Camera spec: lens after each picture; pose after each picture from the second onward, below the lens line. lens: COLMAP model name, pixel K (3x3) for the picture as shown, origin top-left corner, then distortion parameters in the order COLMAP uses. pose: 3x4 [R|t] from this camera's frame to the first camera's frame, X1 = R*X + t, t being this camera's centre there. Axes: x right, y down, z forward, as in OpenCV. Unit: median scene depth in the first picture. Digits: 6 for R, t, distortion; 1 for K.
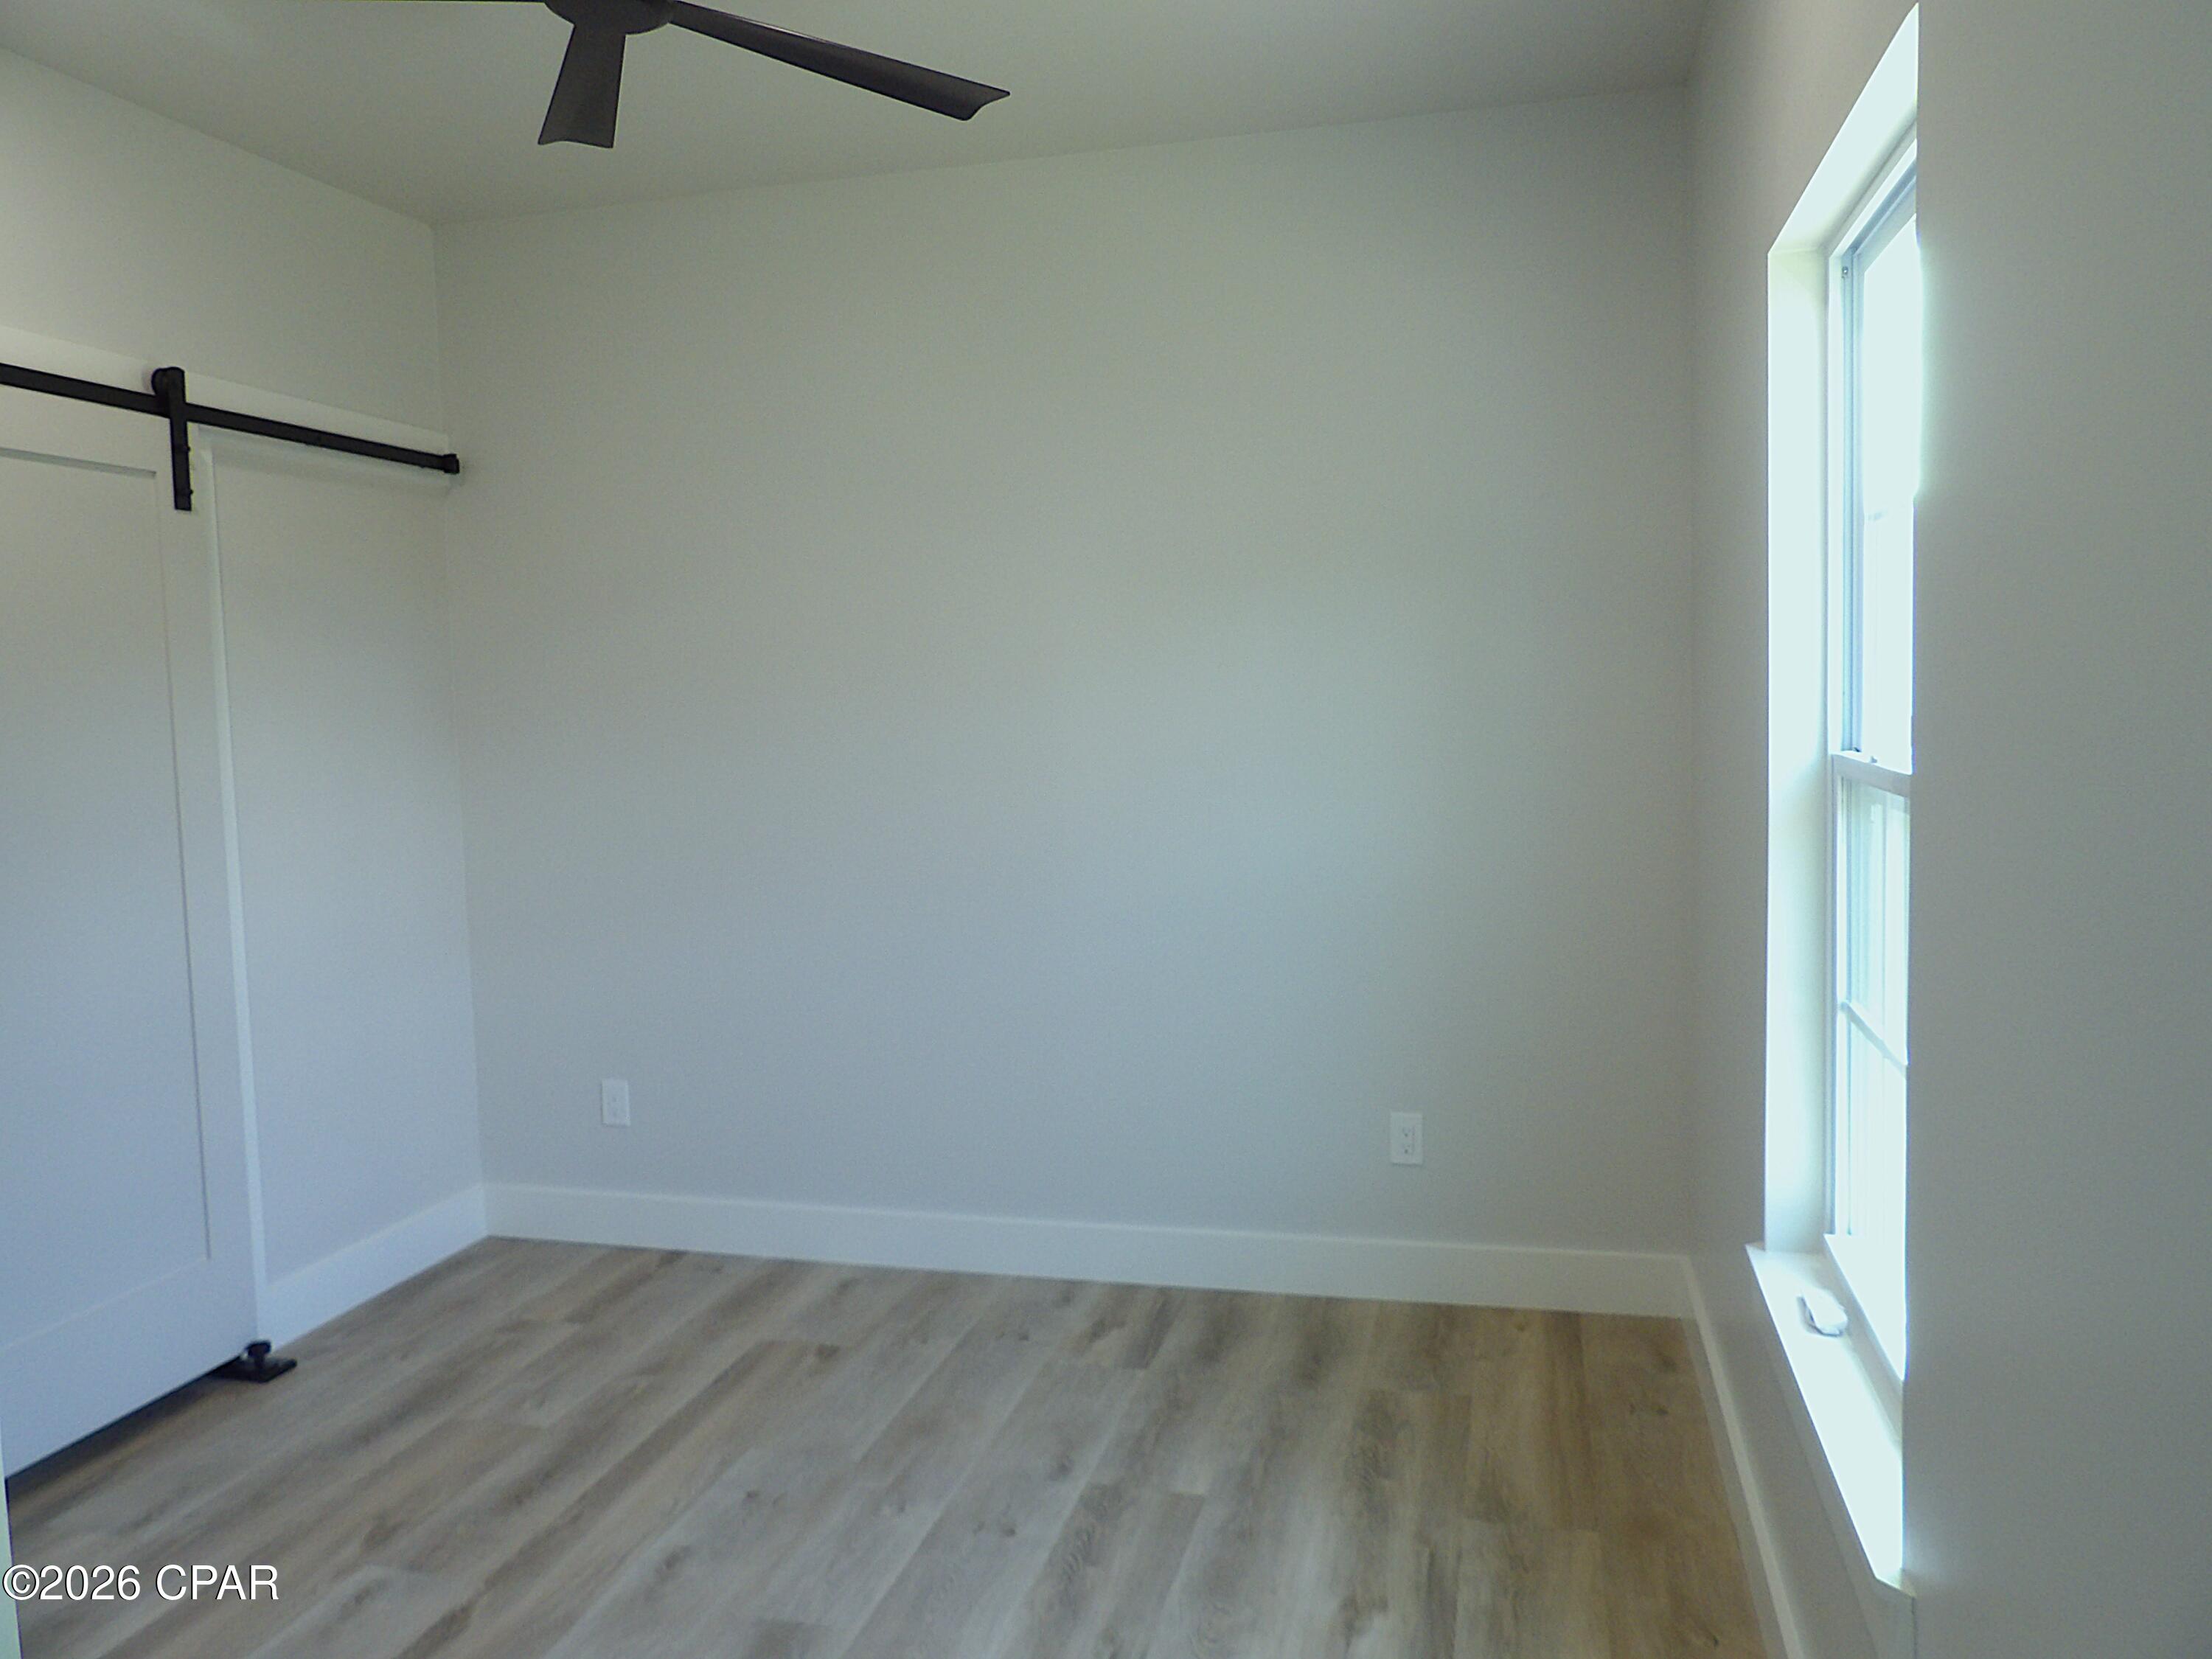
lens RADIAL K [[1579.5, 0, 1118.4], [0, 1579.5, 817.9], [0, 0, 1]] dist [-0.042111, 0.043473]
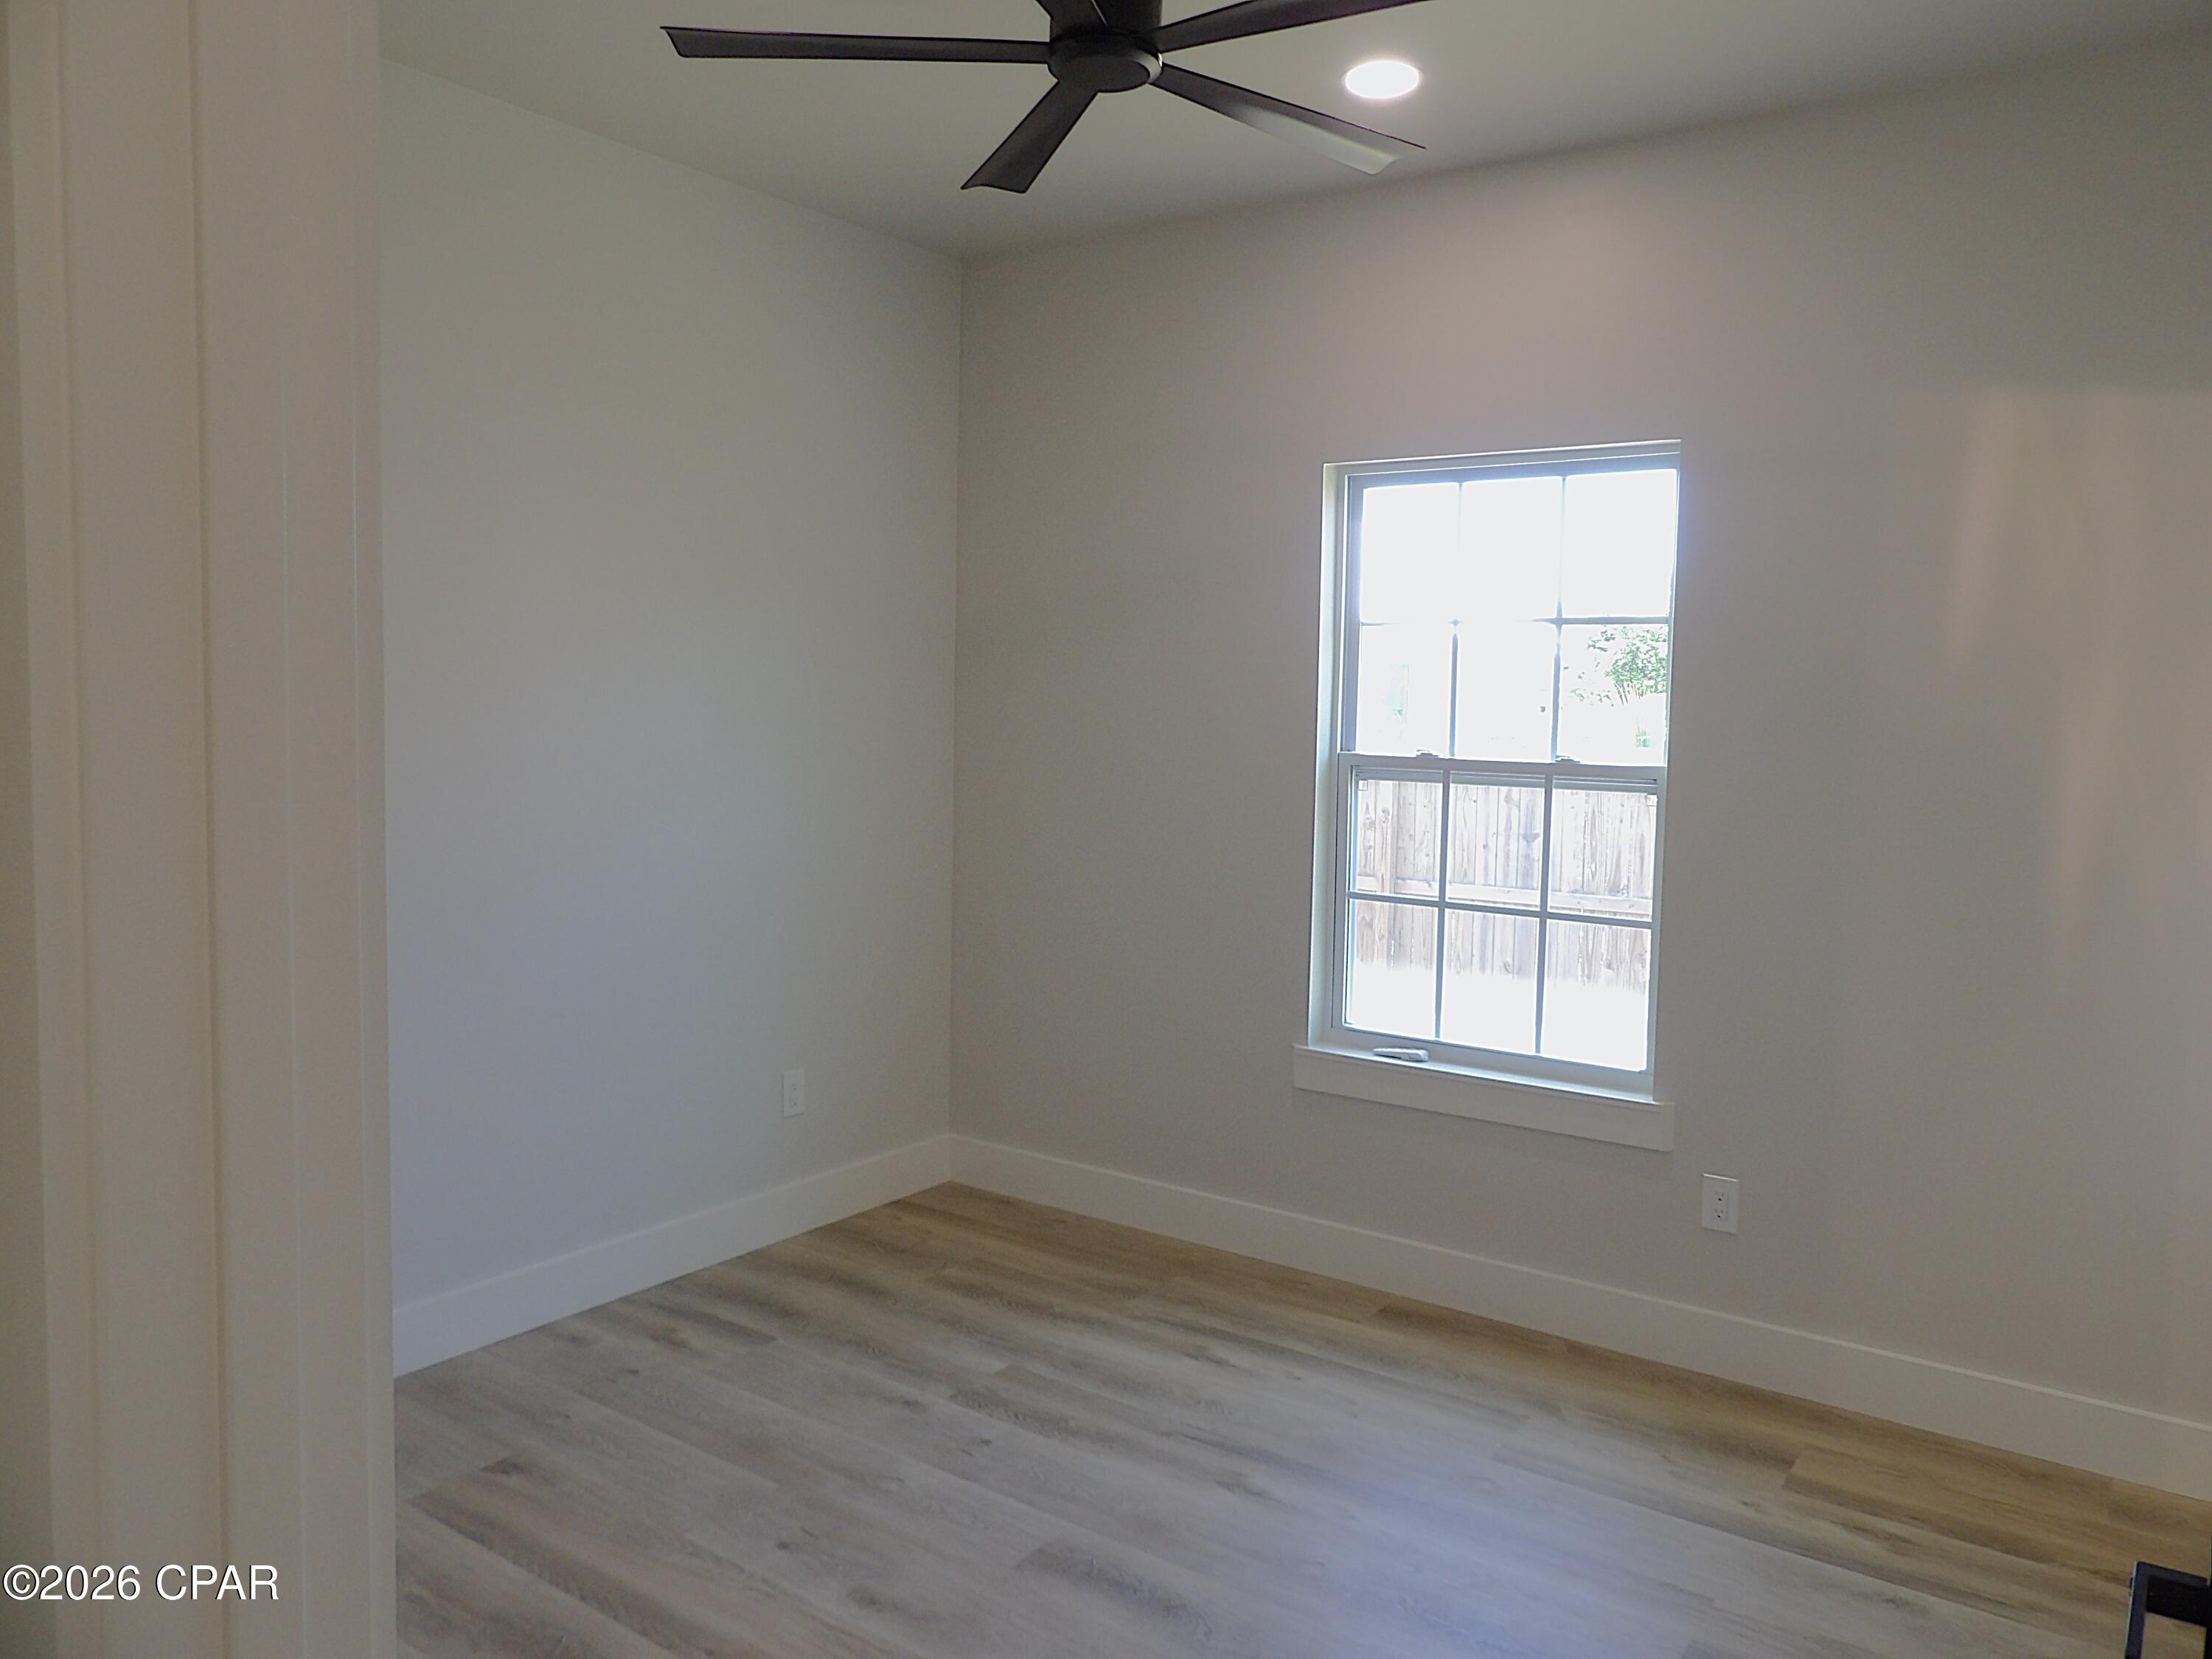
lens RADIAL K [[1579.5, 0, 1118.4], [0, 1579.5, 817.9], [0, 0, 1]] dist [-0.042111, 0.043473]
pose [[0.356183, -0.038407, 0.933627, -0.975916], [0.037305, 0.998943, 0.026862, -0.025408], [-0.933671, 0.025261, 0.357239, 0.435589]]
